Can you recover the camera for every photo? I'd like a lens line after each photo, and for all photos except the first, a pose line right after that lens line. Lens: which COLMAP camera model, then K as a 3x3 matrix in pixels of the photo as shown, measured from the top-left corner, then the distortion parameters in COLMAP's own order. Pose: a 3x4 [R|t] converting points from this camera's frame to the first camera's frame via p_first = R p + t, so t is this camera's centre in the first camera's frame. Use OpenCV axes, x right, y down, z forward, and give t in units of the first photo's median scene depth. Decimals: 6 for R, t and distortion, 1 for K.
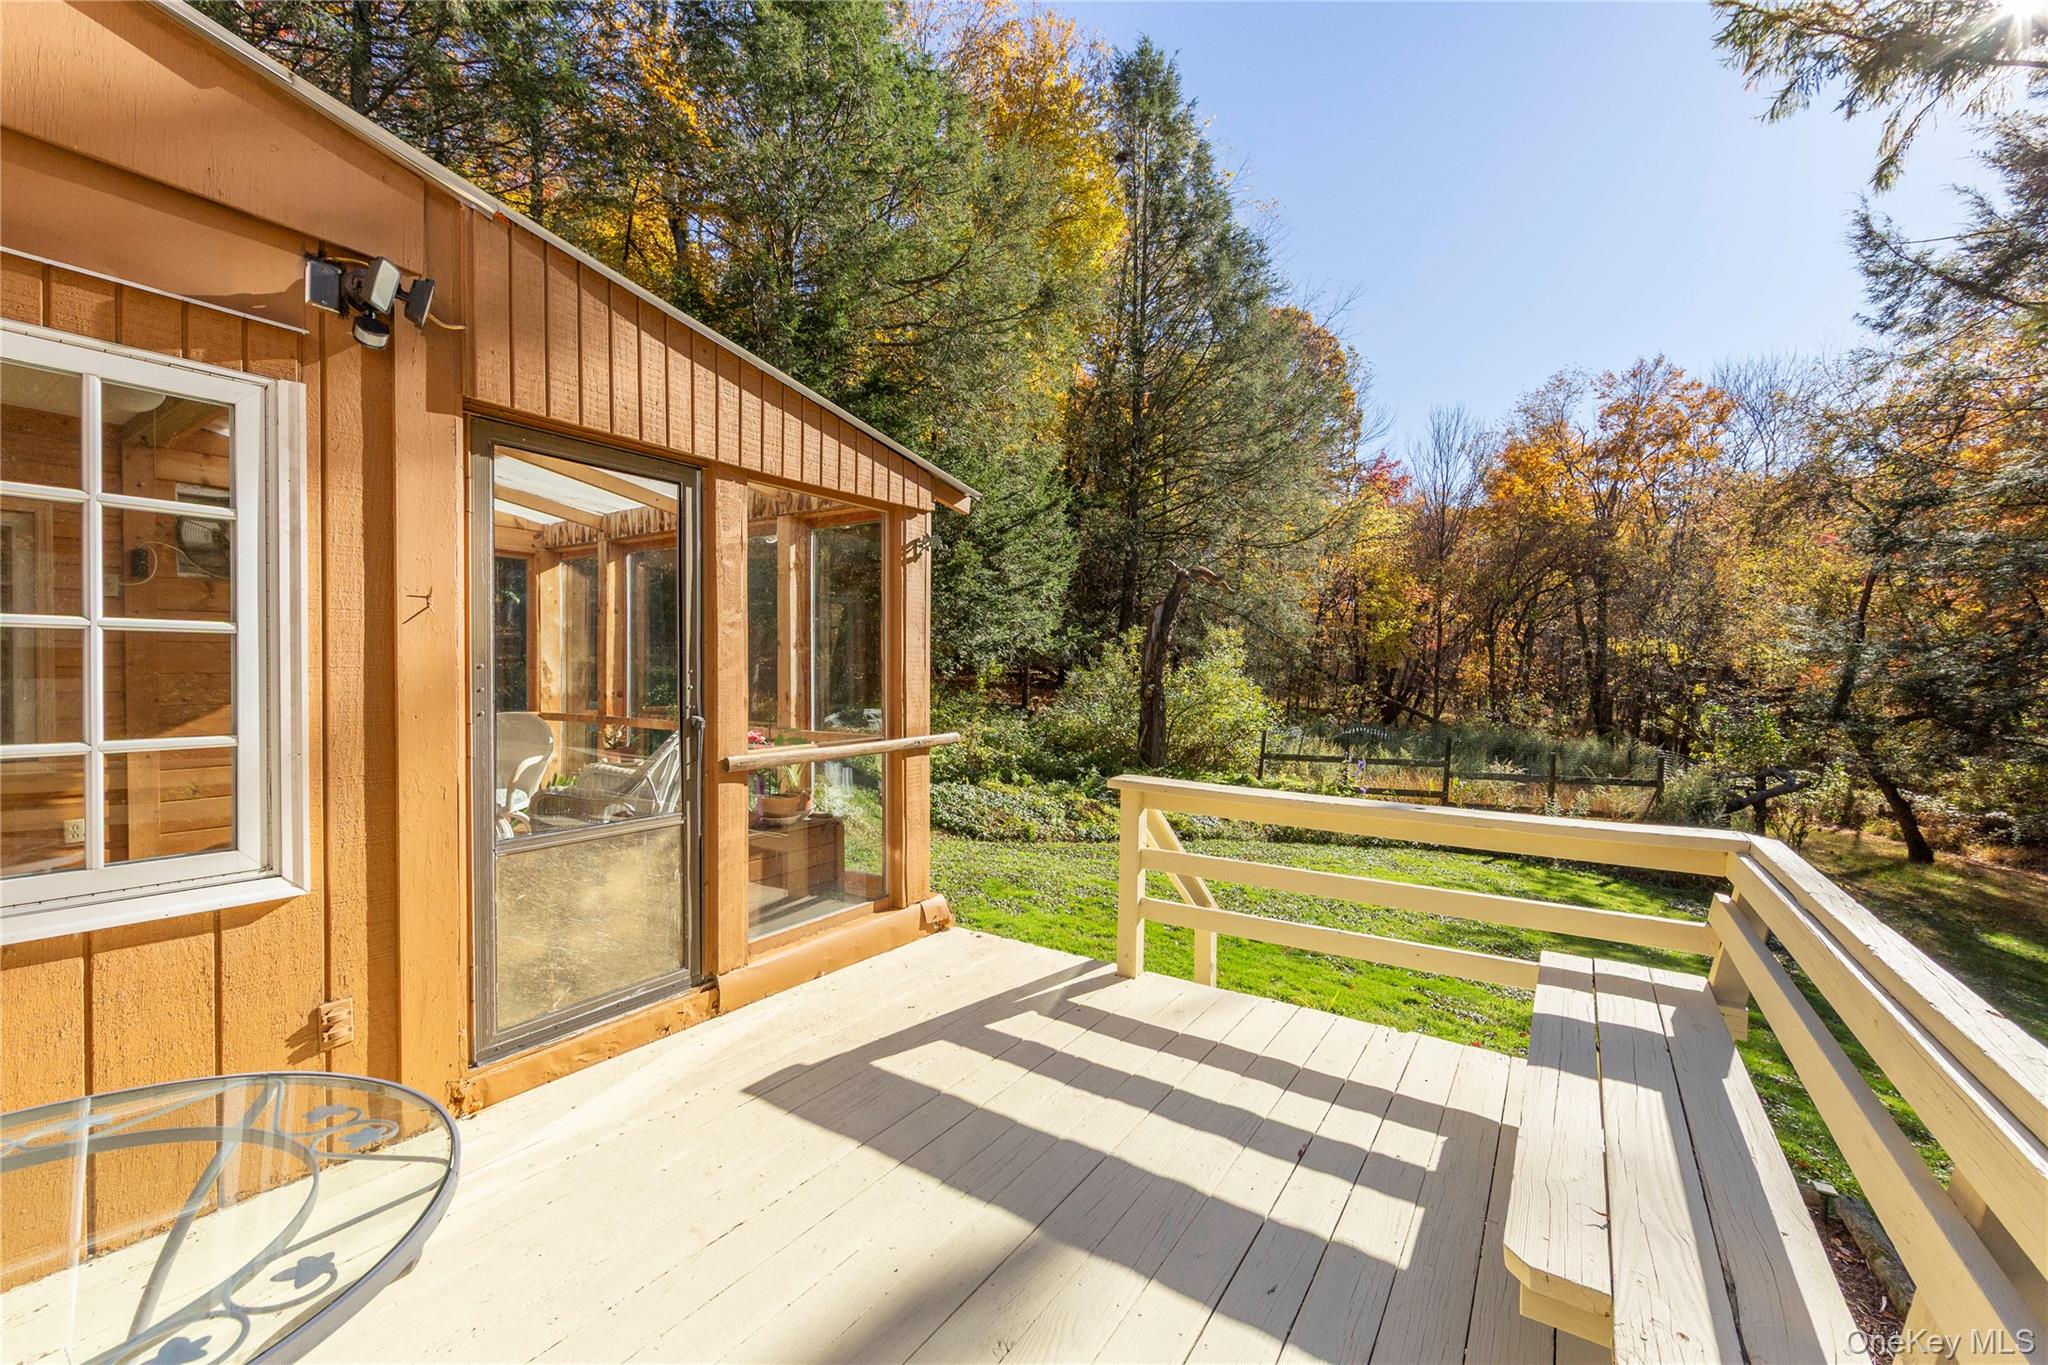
lens RADIAL K [[802.9, 0, 1024.0], [0, 802.9, 682.5], [0, 0, 1]] dist [-0.000351, -0.000062]
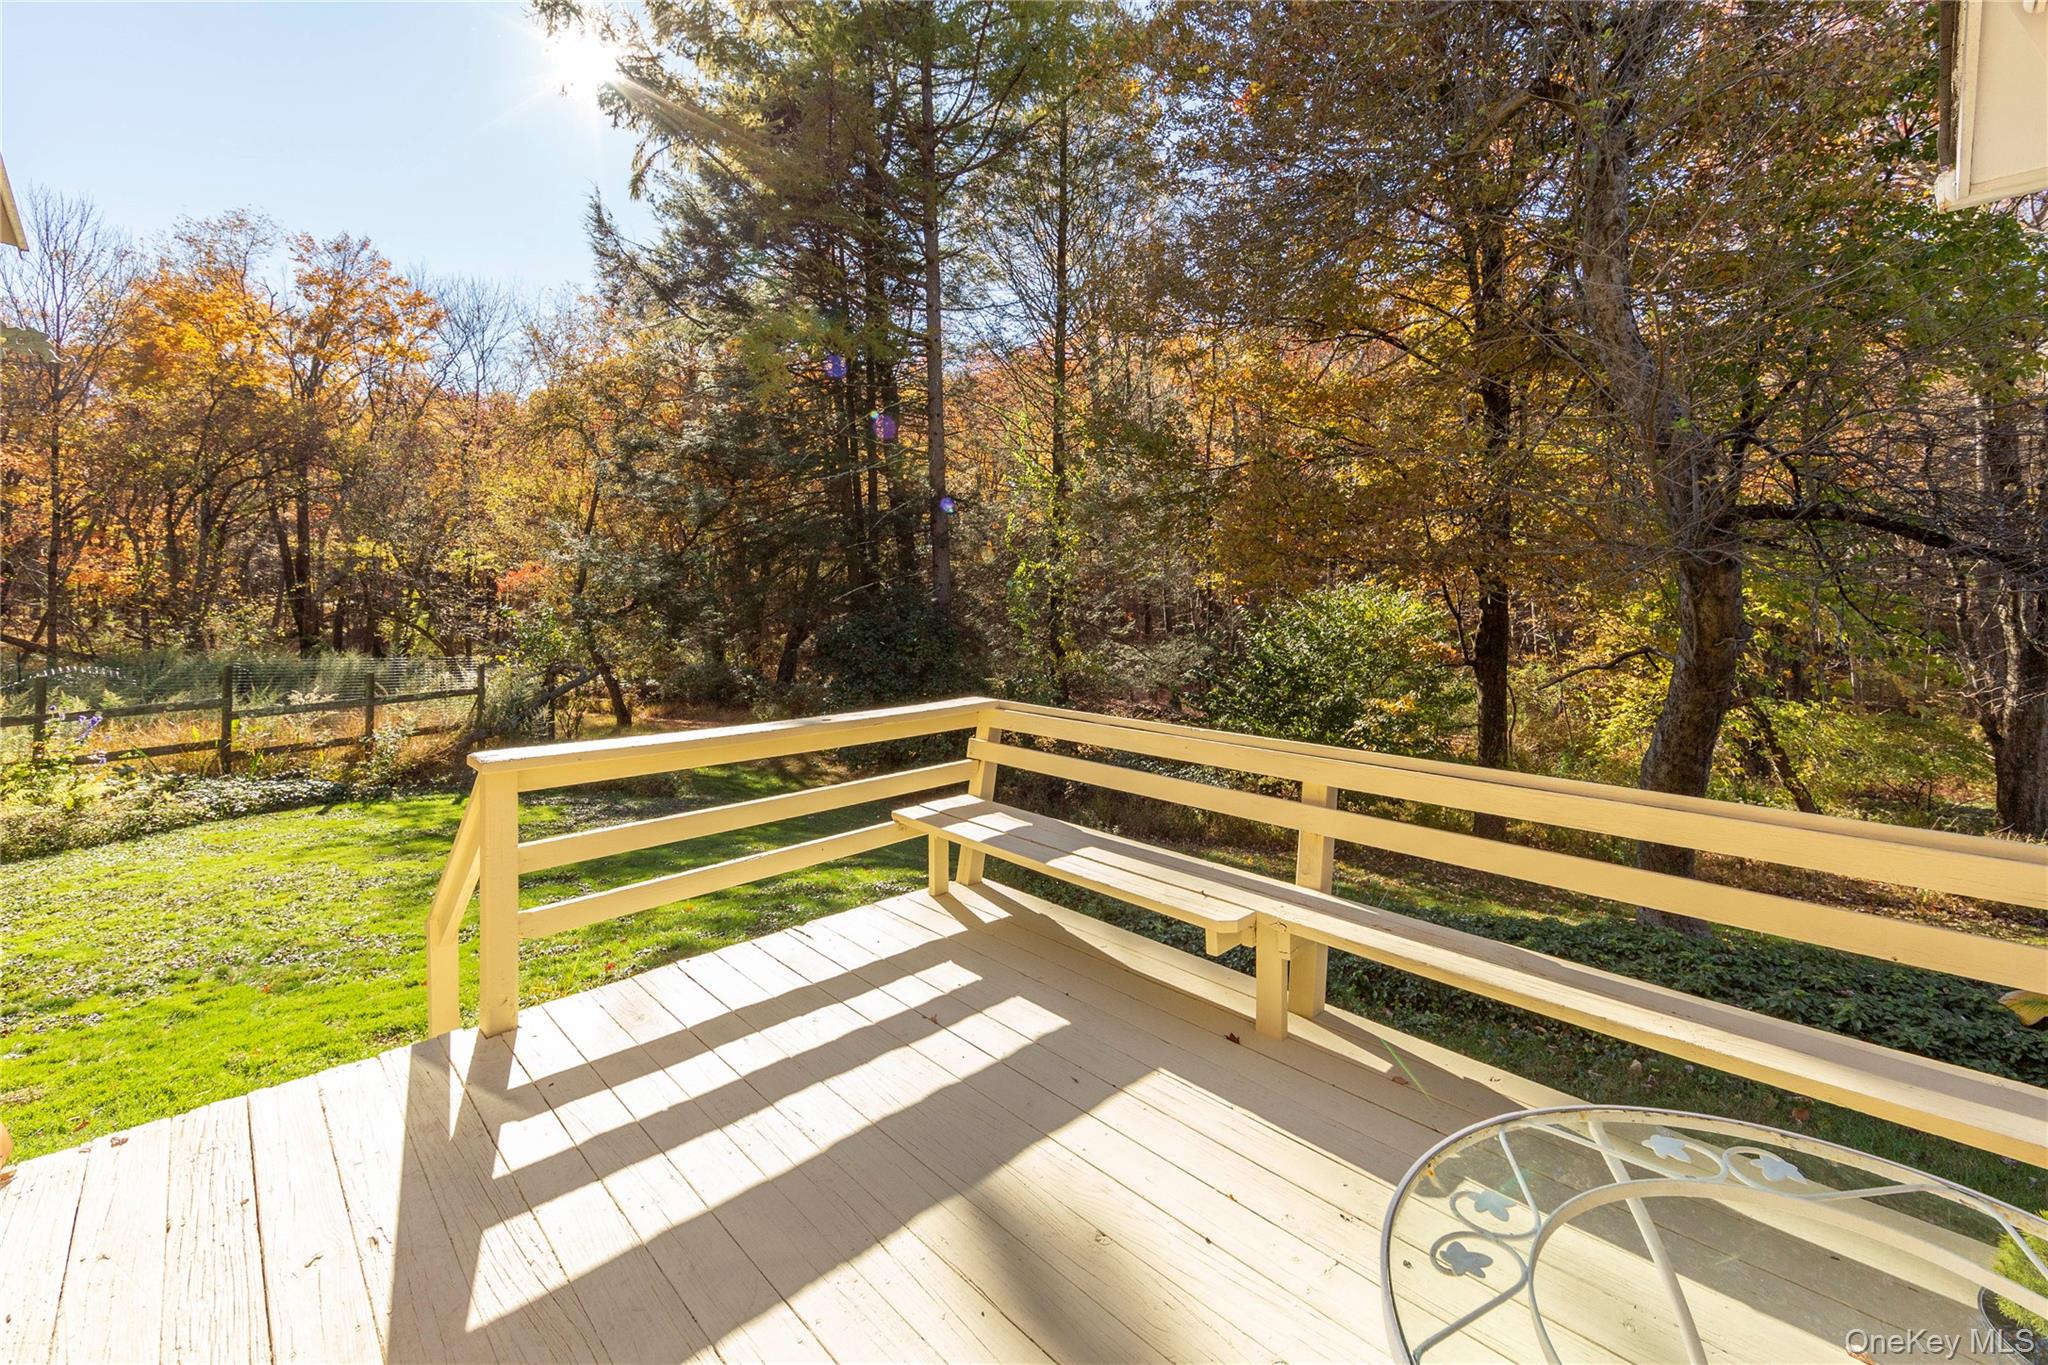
lens RADIAL K [[875.9, 0, 1027.8], [0, 875.9, 586.3], [0, 0, 1]] dist [-0.000529, -0.000332]
pose [[0.208239, -0.015456, 0.977956, -0.142163], [0.013788, 0.999822, 0.012865, -0.009525], [-0.977981, 0.010805, 0.208415, 0.098989]]
